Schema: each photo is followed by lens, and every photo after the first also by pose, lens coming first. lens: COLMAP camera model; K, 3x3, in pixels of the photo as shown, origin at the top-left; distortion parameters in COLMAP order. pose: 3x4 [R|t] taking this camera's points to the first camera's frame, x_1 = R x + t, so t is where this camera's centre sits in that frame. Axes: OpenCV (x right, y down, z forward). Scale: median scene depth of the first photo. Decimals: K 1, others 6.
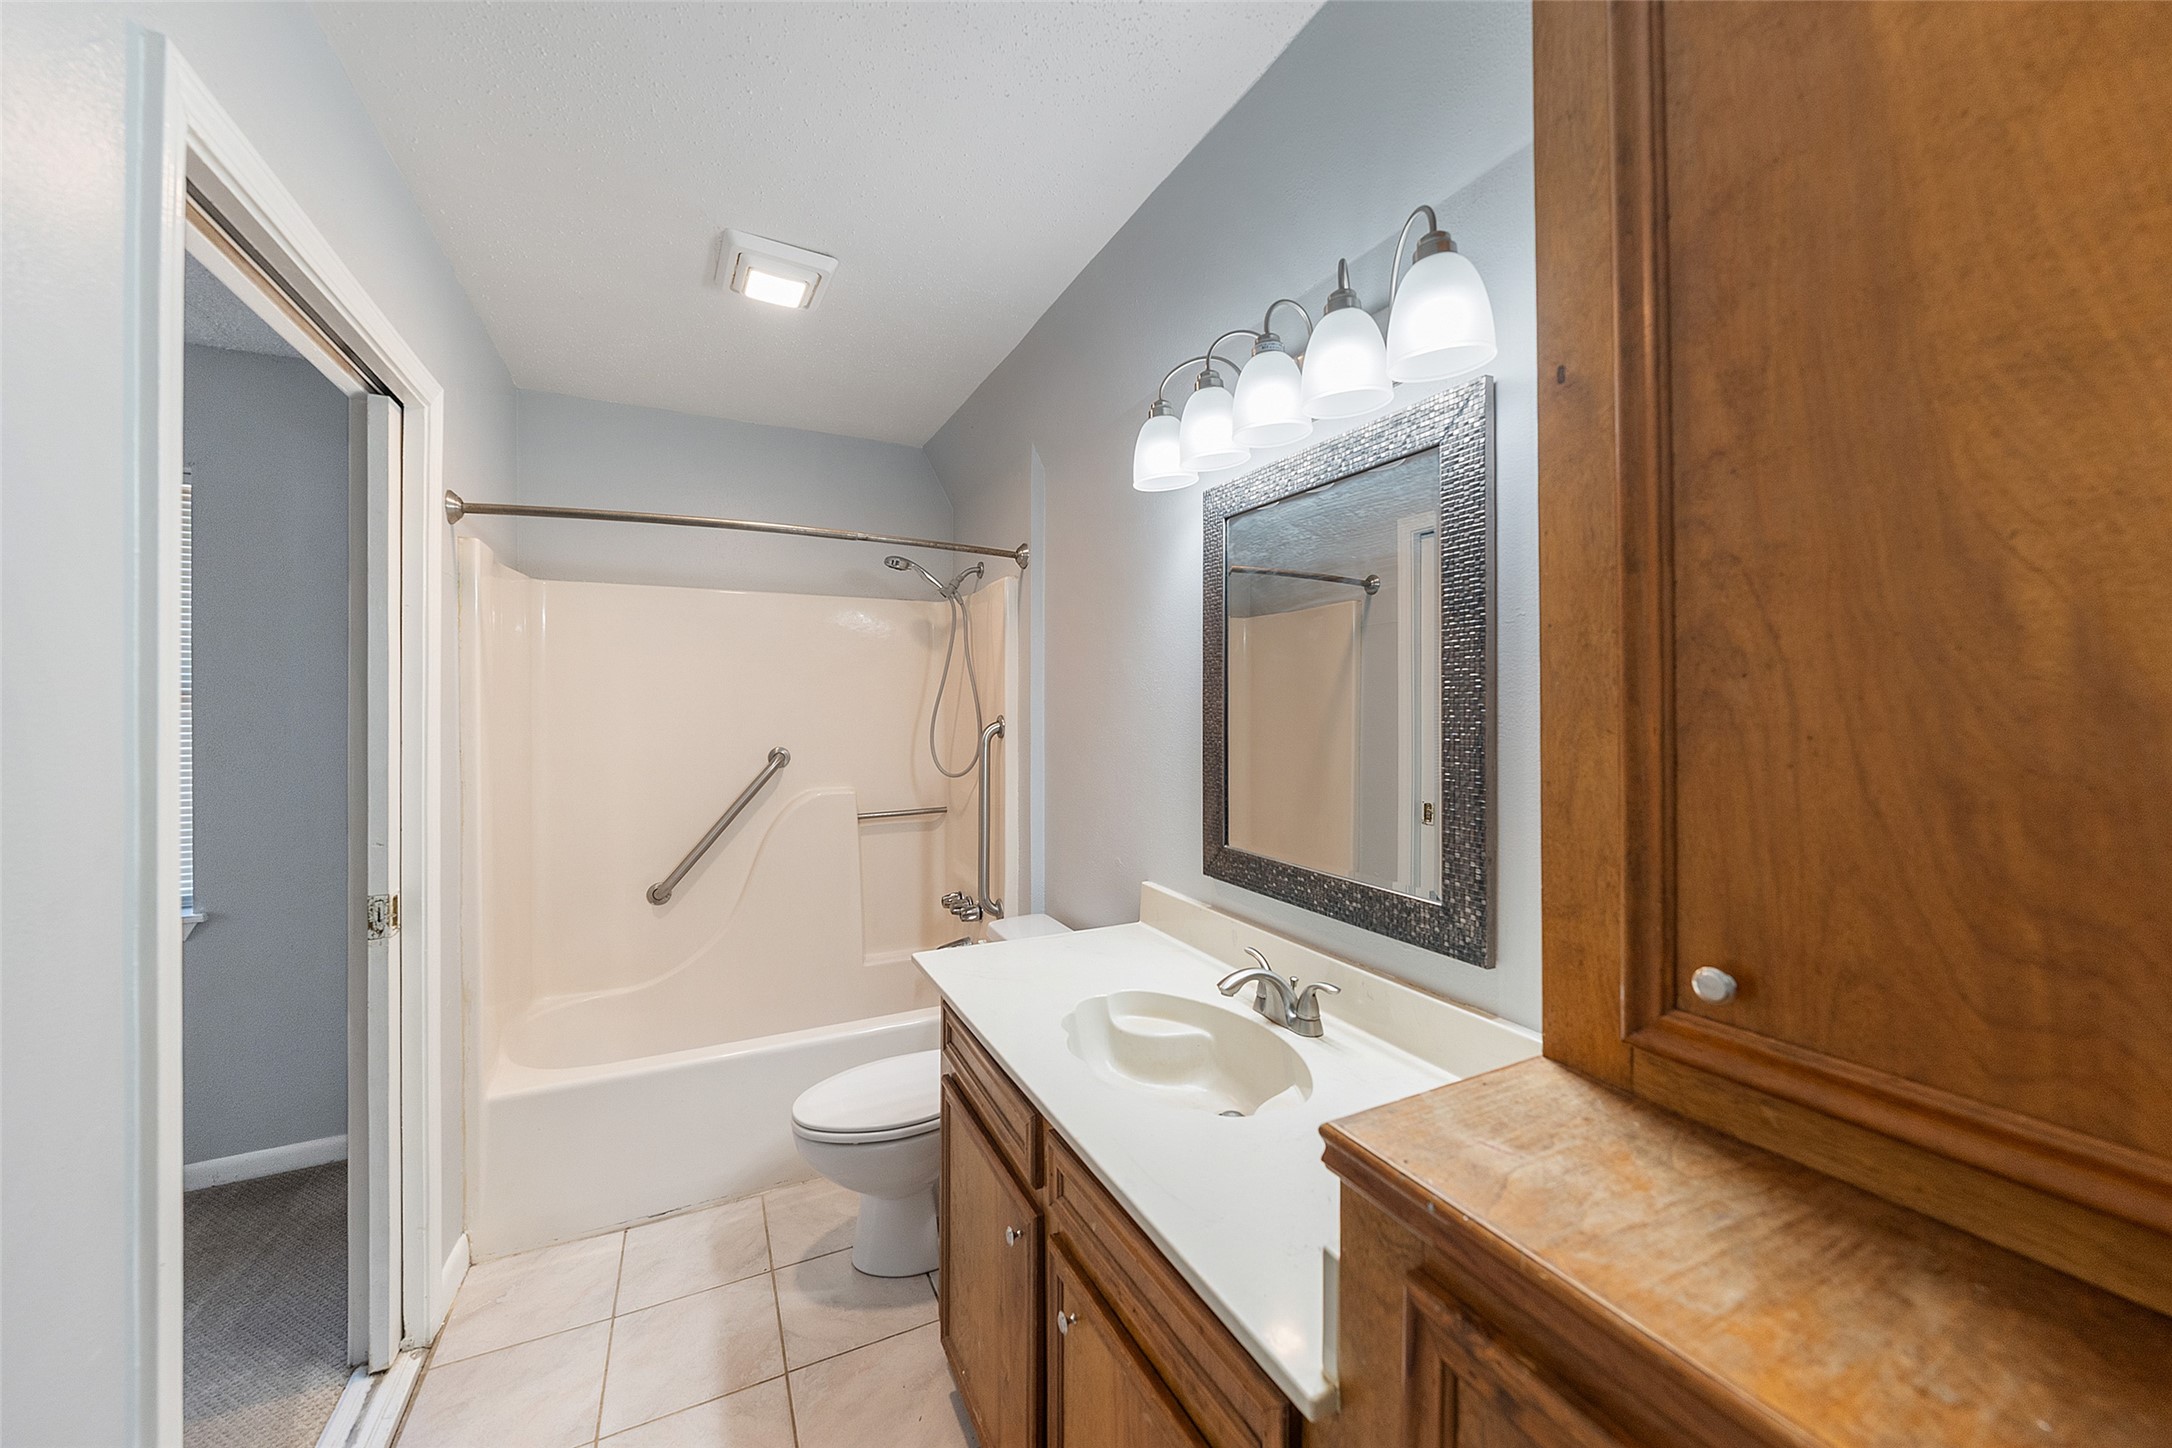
lens RADIAL K [[765.8, 0, 1081.4], [0, 765.8, 716.9], [0, 0, 1]] dist [-0.000920, -0.000029]
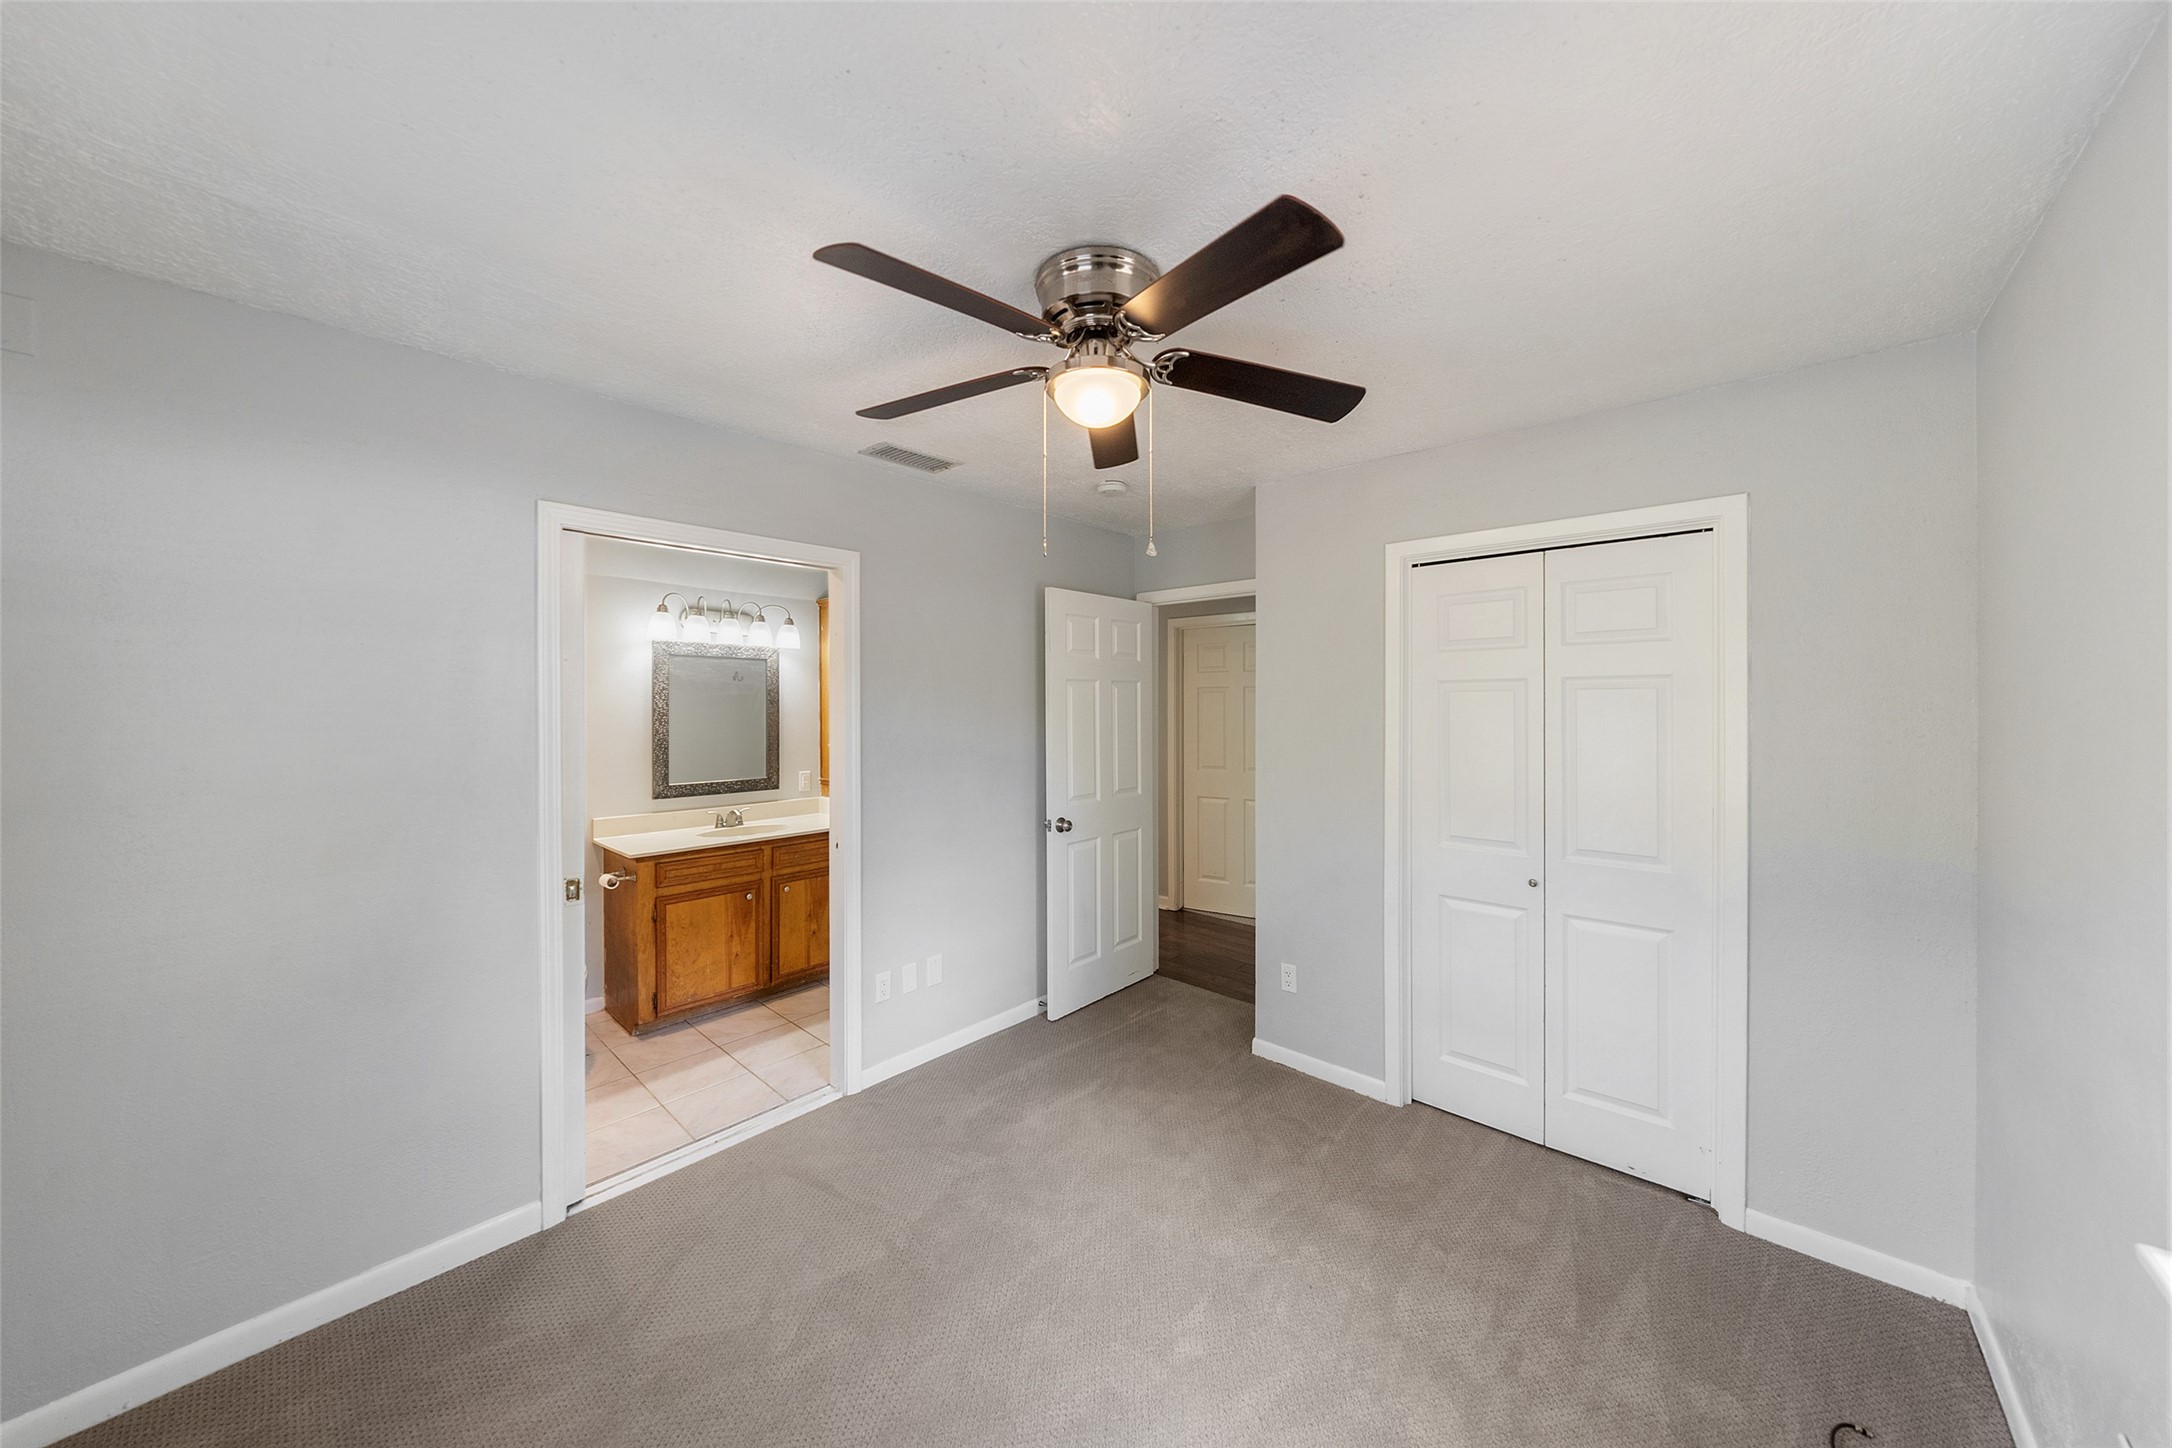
lens RADIAL K [[731.8, 0, 1089.4], [0, 731.8, 719.0], [0, 0, 1]] dist [-0.000036, -0.000108]
pose [[-0.362756, -0.005788, 0.931866, -2.687533], [0.001463, 0.999976, 0.006781, -0.062572], [-0.931883, 0.003823, -0.362739, 0.622942]]
